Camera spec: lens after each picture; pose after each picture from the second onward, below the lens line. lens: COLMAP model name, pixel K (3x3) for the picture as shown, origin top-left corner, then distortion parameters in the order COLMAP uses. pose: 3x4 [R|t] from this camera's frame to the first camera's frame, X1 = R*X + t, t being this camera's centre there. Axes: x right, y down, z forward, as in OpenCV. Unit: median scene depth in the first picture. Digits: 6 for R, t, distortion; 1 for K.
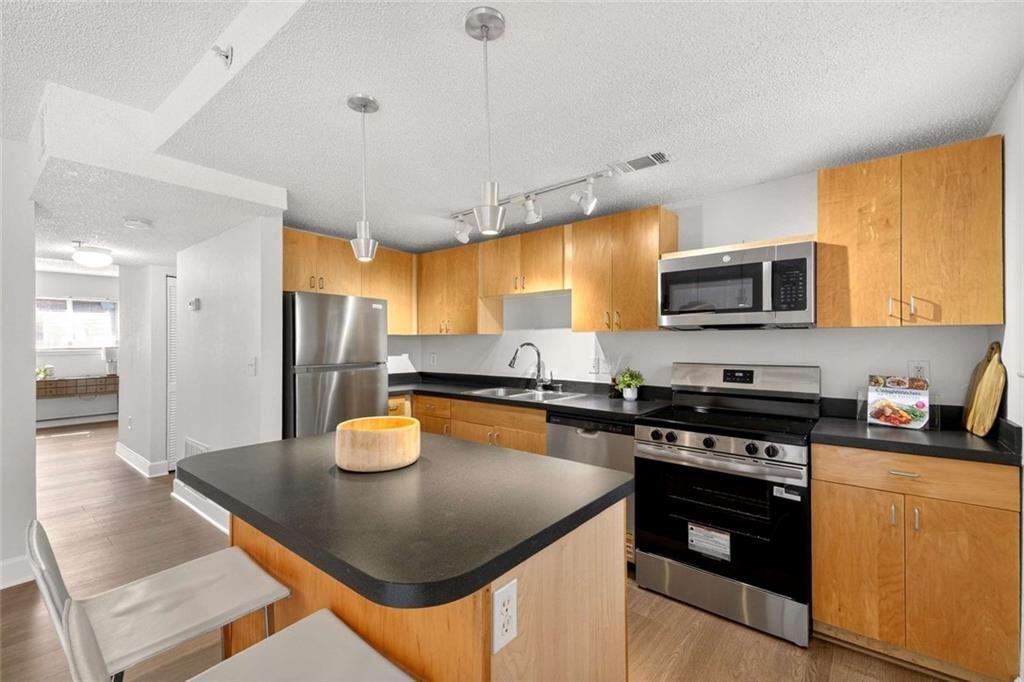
lens RADIAL K [[427.6, 0, 511.9], [0, 427.6, 344.4], [0, 0, 1]] dist [0.000574, -0.000222]
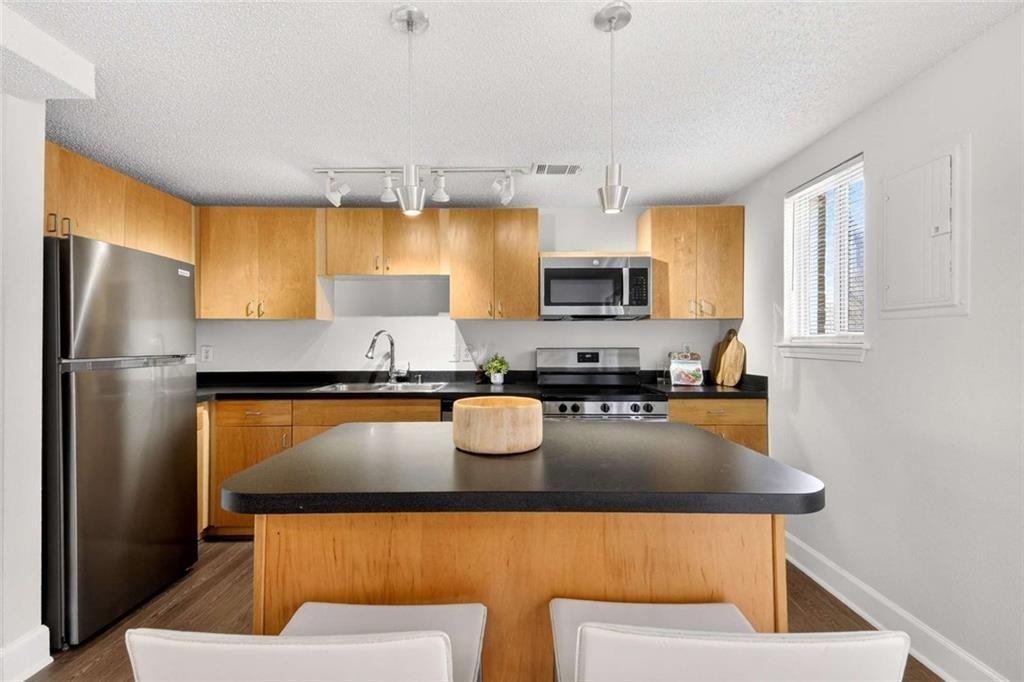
lens RADIAL K [[446.5, 0, 512.0], [0, 446.5, 341.0], [0, 0, 1]] dist [0.032860, -0.000030]
pose [[0.768027, 0.001118, 0.640417, -0.469502], [0.004362, 0.999966, -0.006977, 0.033890], [-0.640403, 0.008152, 0.767996, 0.137754]]
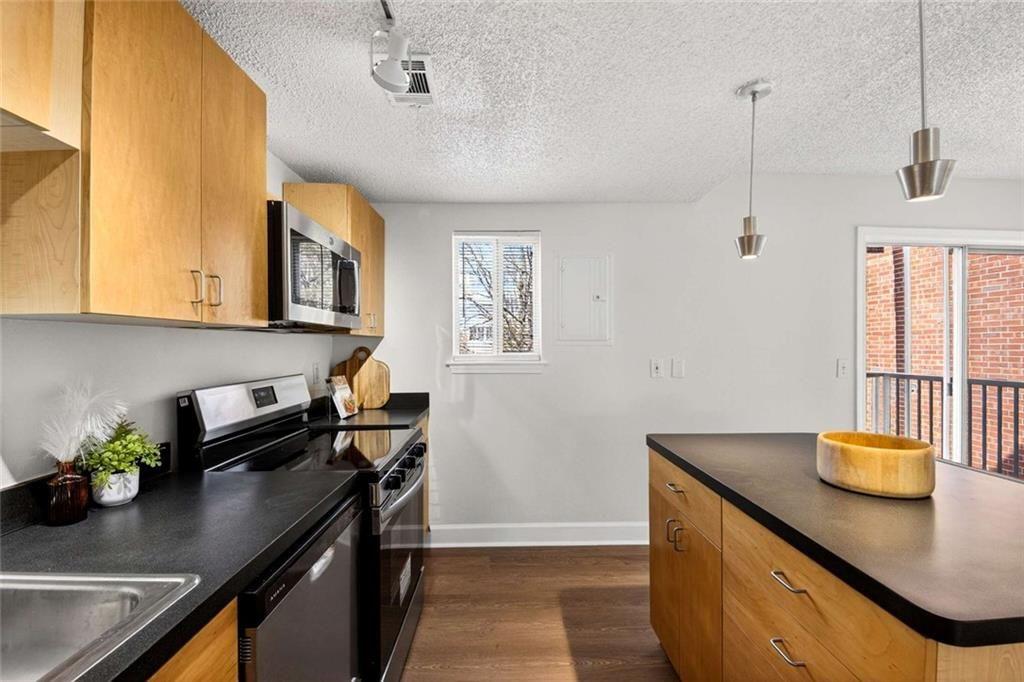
lens RADIAL K [[427.6, 0, 511.9], [0, 427.6, 344.4], [0, 0, 1]] dist [0.000574, -0.000222]
pose [[-0.654721, 0.005948, 0.755848, -0.271323], [0.008704, 0.999962, -0.000330, -0.007140], [-0.755821, 0.006363, -0.654747, 1.133713]]
